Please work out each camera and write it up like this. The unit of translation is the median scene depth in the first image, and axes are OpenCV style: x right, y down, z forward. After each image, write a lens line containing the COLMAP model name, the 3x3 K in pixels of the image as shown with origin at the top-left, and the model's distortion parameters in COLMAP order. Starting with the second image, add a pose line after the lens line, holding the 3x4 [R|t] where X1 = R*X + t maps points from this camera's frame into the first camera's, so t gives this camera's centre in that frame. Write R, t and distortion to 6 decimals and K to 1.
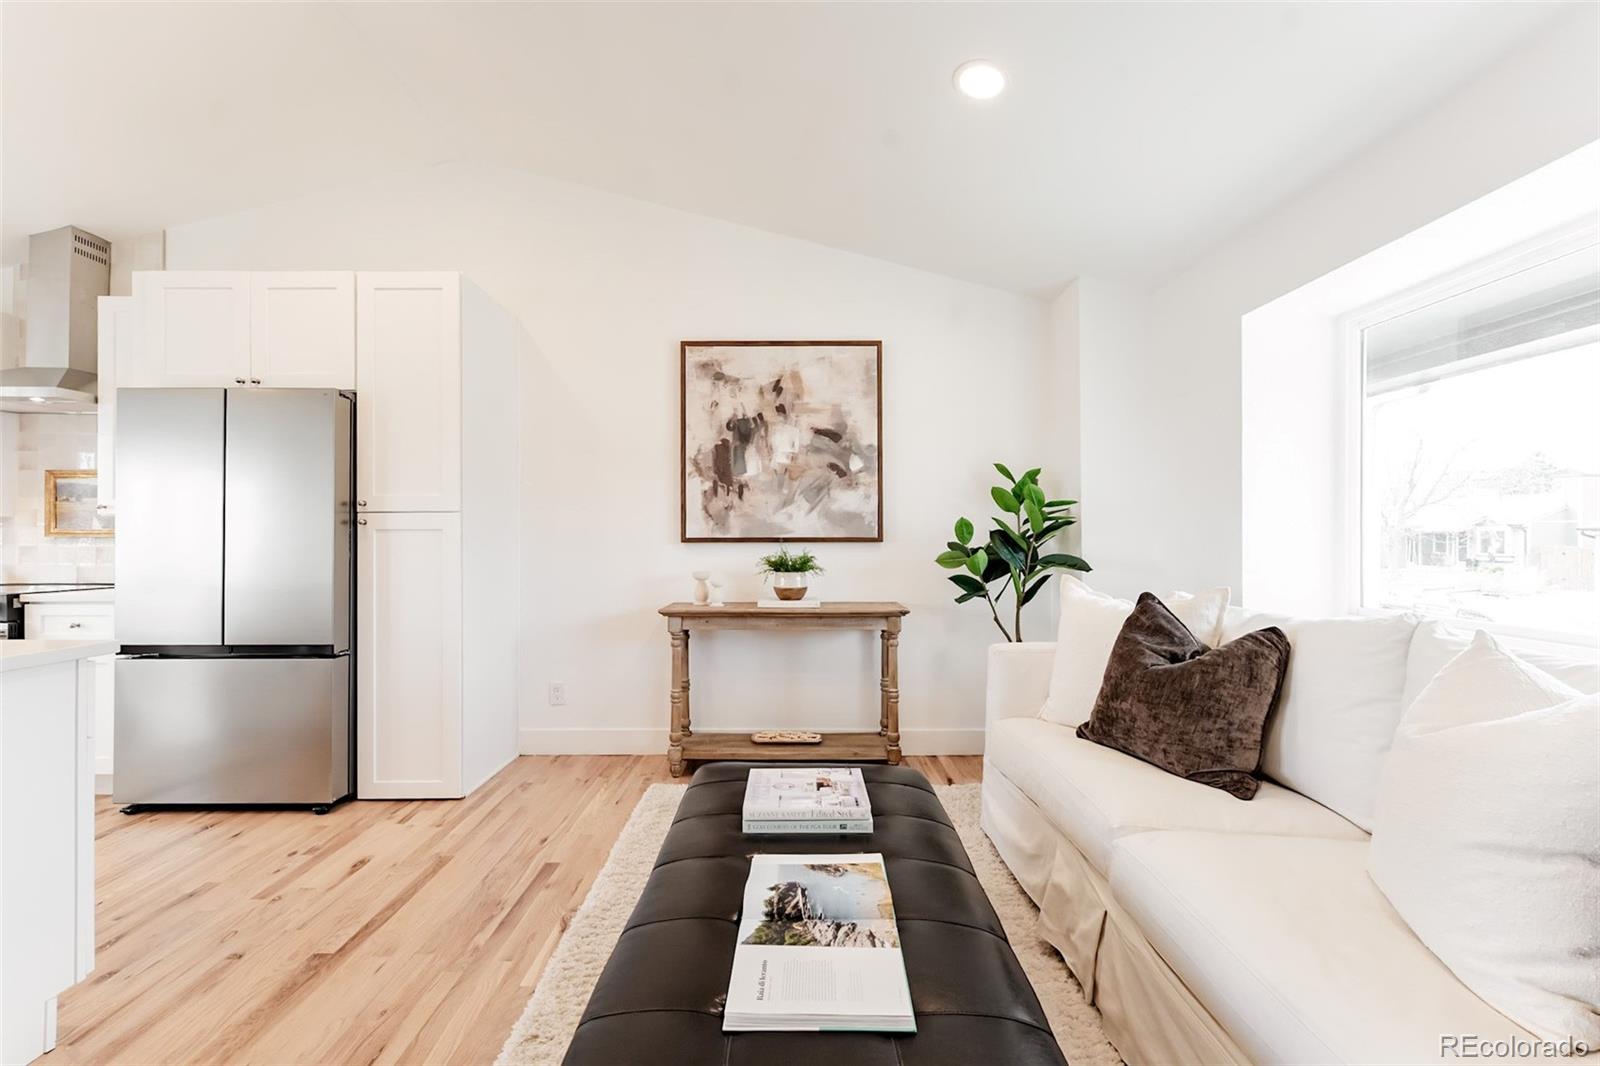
lens RADIAL K [[647.6, 0, 794.3], [0, 647.6, 540.6], [0, 0, 1]] dist [0.001243, -0.000031]
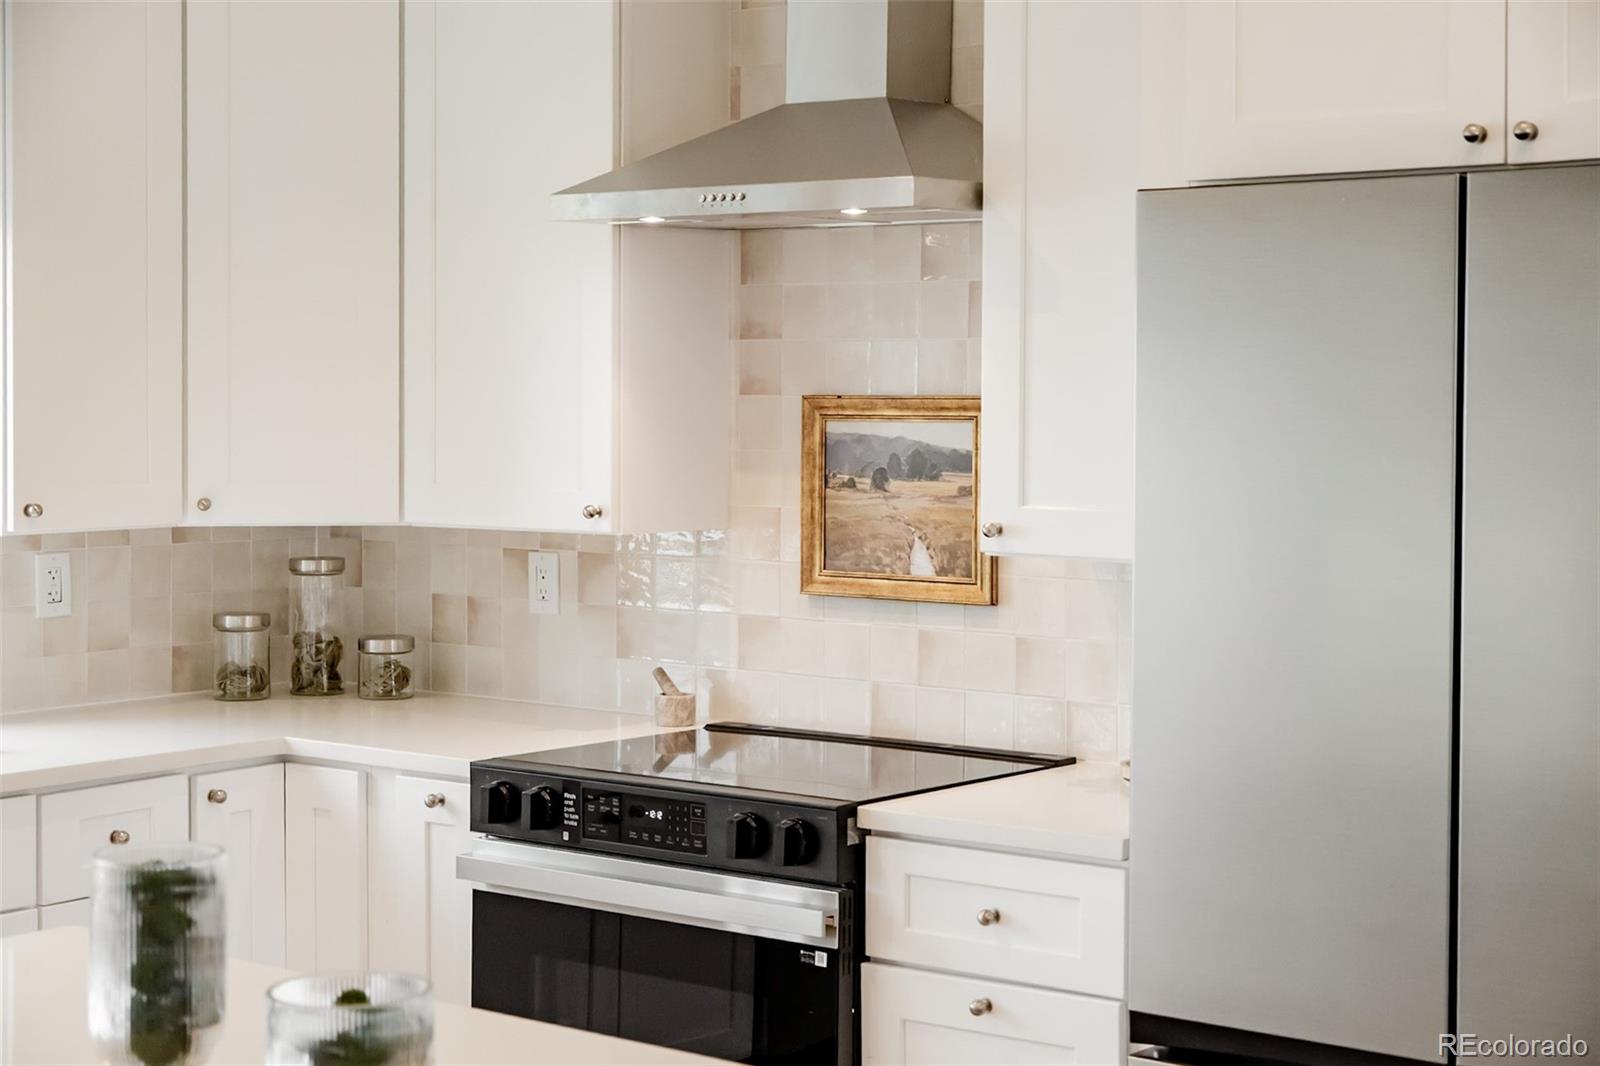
lens RADIAL K [[2657.7, 0, 797.5], [0, 2657.7, 477.3], [0, 0, 1]] dist [0.003007, 0.024918]
pose [[0.782138, 0.020333, -0.622773, -0.295598], [-0.004043, 0.999612, 0.027559, -0.104561], [0.623092, -0.019037, 0.781917, -0.082836]]
